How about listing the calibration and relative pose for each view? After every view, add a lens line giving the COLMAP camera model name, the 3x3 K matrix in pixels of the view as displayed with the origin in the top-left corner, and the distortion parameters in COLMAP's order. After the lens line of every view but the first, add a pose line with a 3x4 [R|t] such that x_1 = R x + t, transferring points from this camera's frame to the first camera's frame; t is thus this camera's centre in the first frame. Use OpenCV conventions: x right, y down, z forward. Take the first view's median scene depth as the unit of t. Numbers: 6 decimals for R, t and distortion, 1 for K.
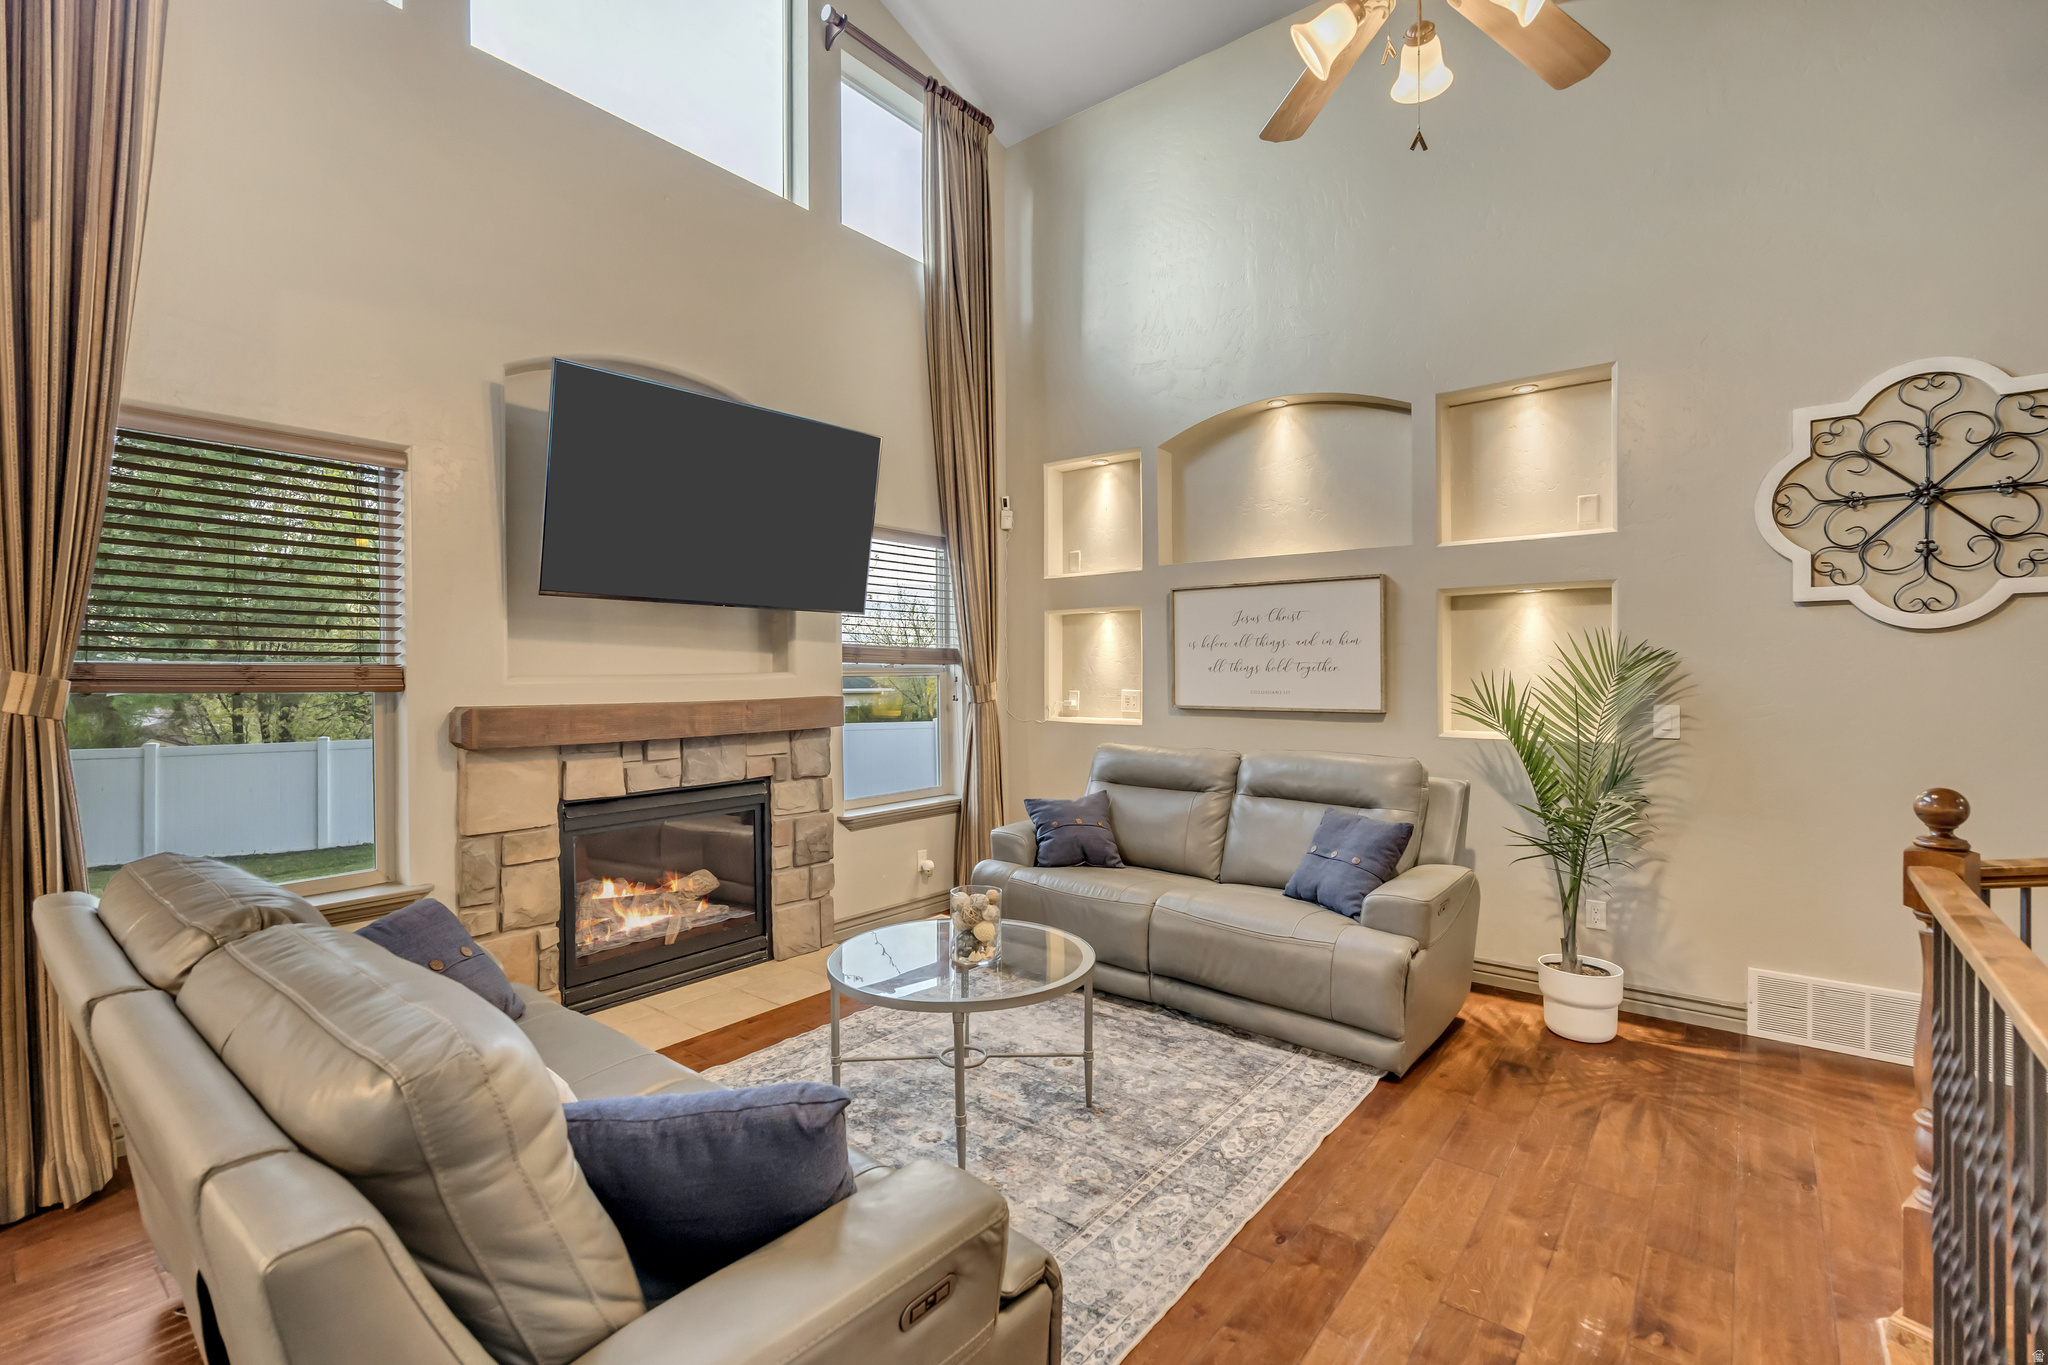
lens RADIAL K [[906.2, 0, 1031.4], [0, 906.2, 672.8], [0, 0, 1]] dist [-0.004469, 0.002572]
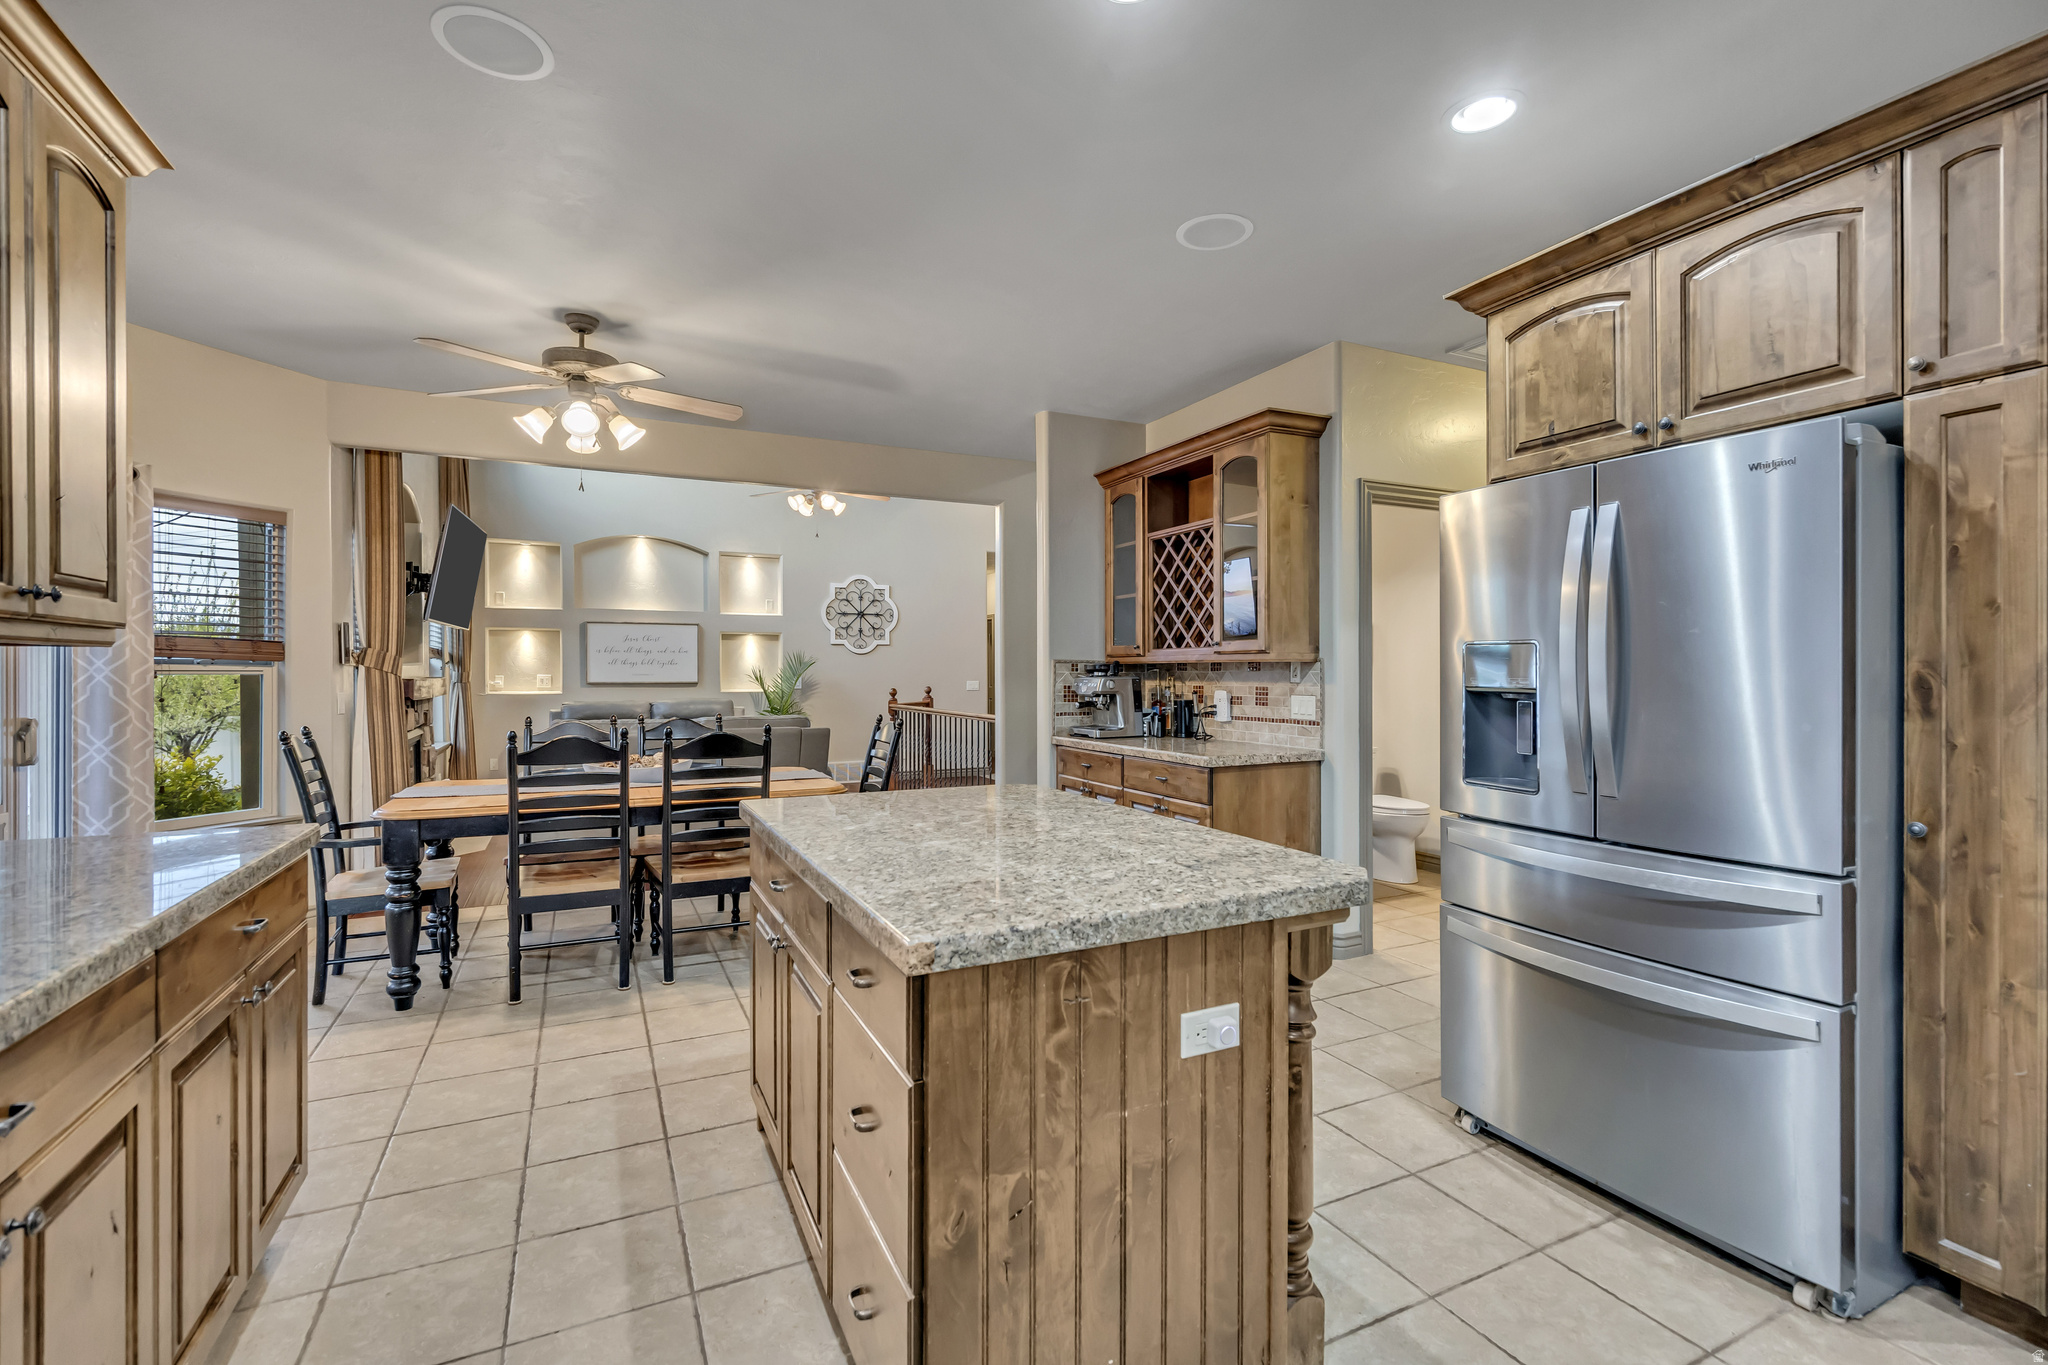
lens RADIAL K [[906.2, 0, 1026.2], [0, 906.2, 671.9], [0, 0, 1]] dist [-0.004469, 0.002572]
pose [[0.428810, 0.001890, 0.903393, -1.497405], [-0.000311, 0.999998, -0.001944, 0.022362], [-0.903394, 0.000552, 0.428810, -0.846181]]
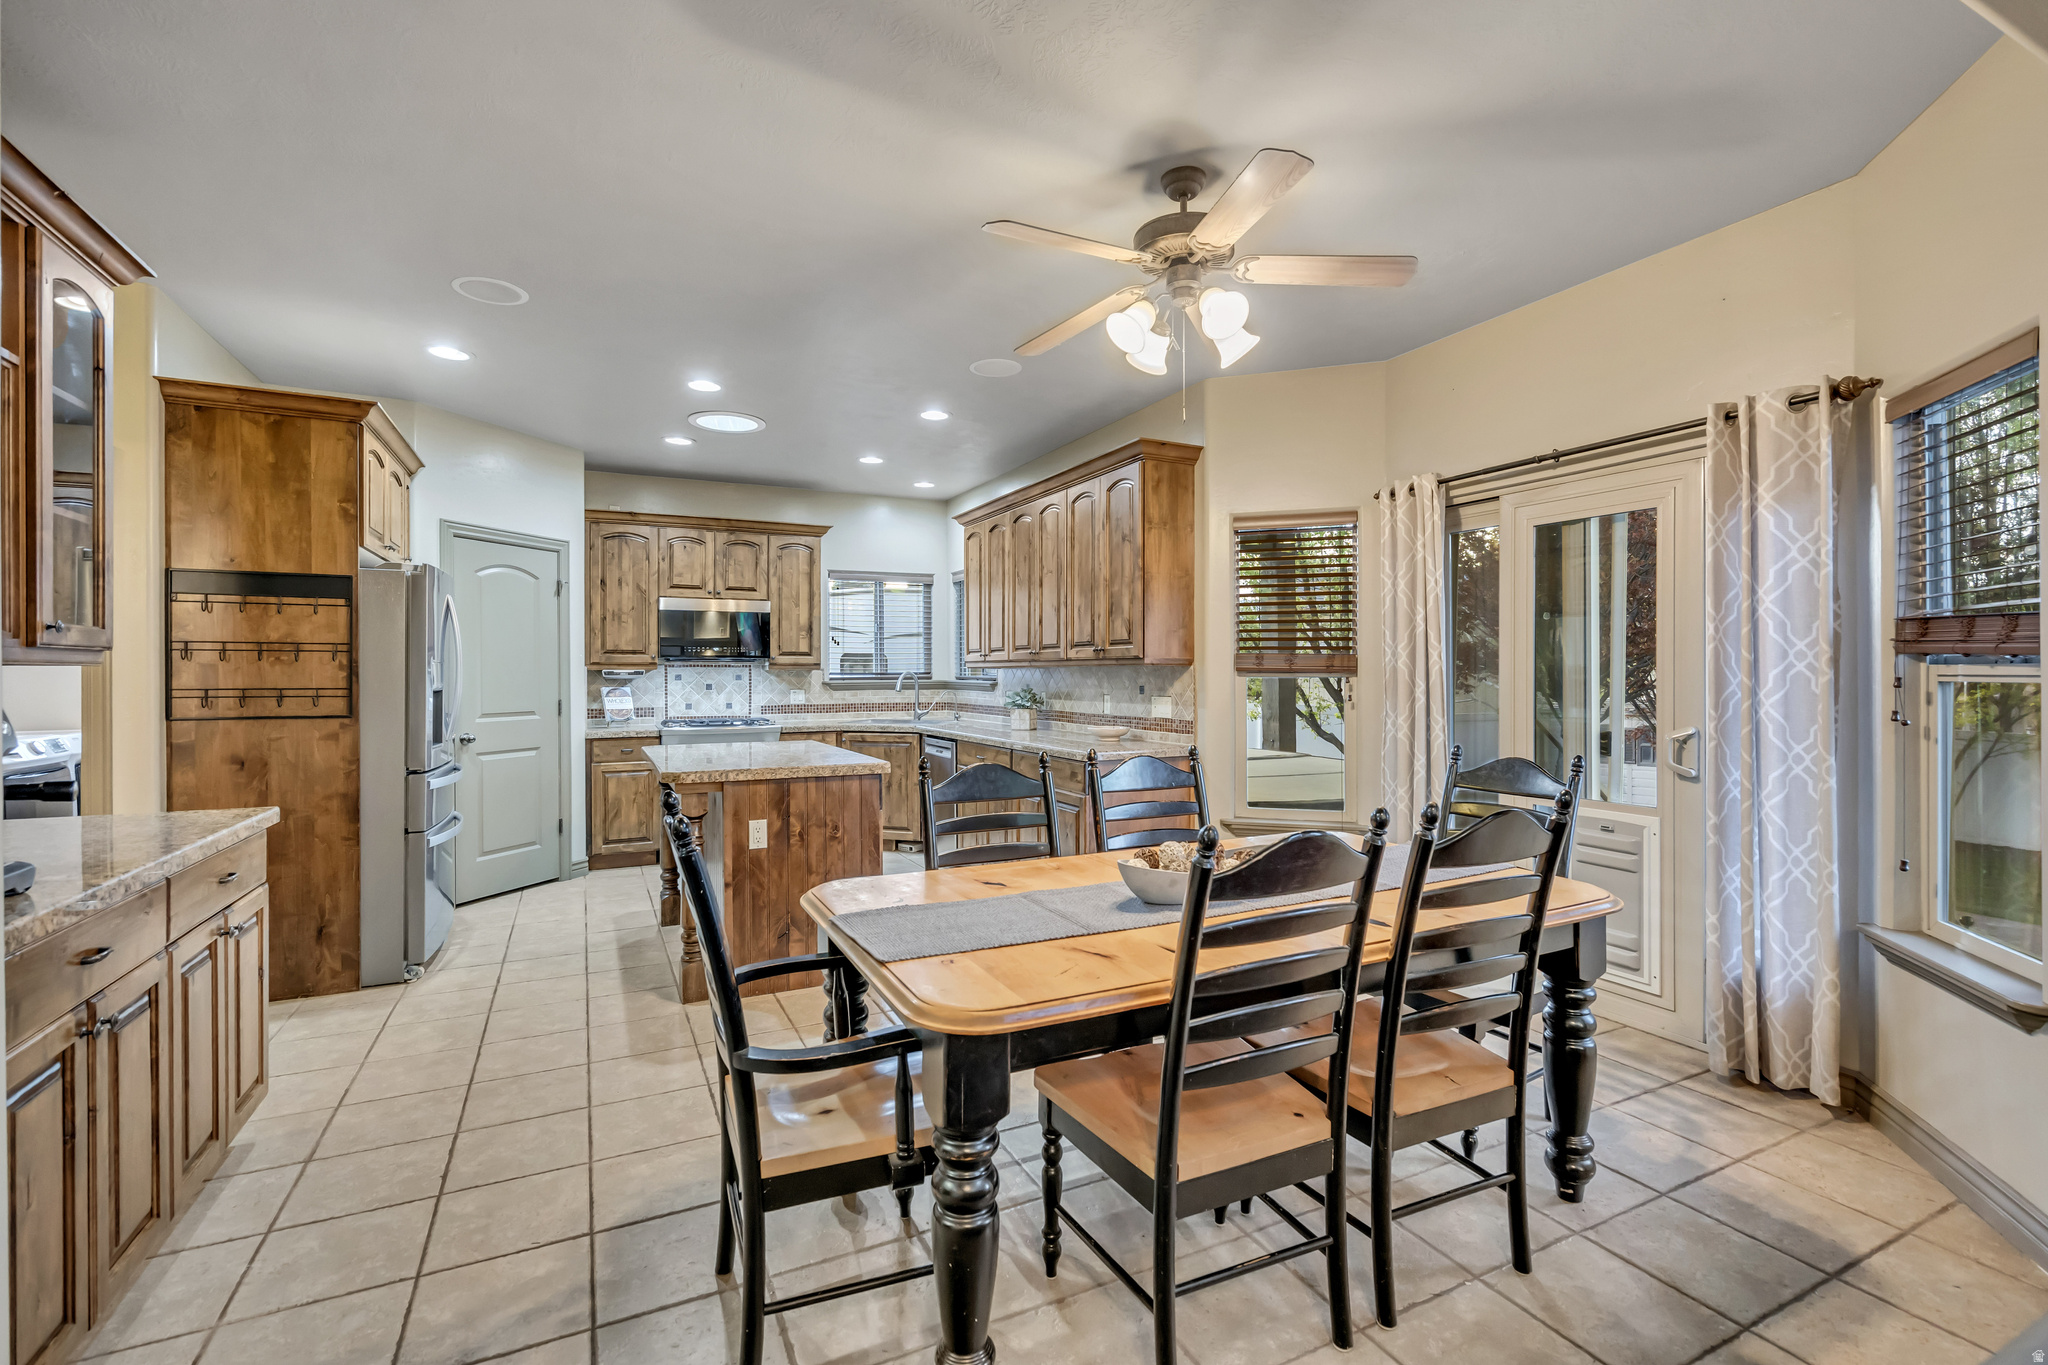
lens RADIAL K [[906.2, 0, 1027.7], [0, 906.2, 679.4], [0, 0, 1]] dist [-0.004469, 0.002572]
pose [[-0.426581, 0.009150, -0.904403, -0.111620], [0.004100, 0.999958, 0.008183, 0.015136], [0.904440, -0.000218, -0.426601, 0.219983]]
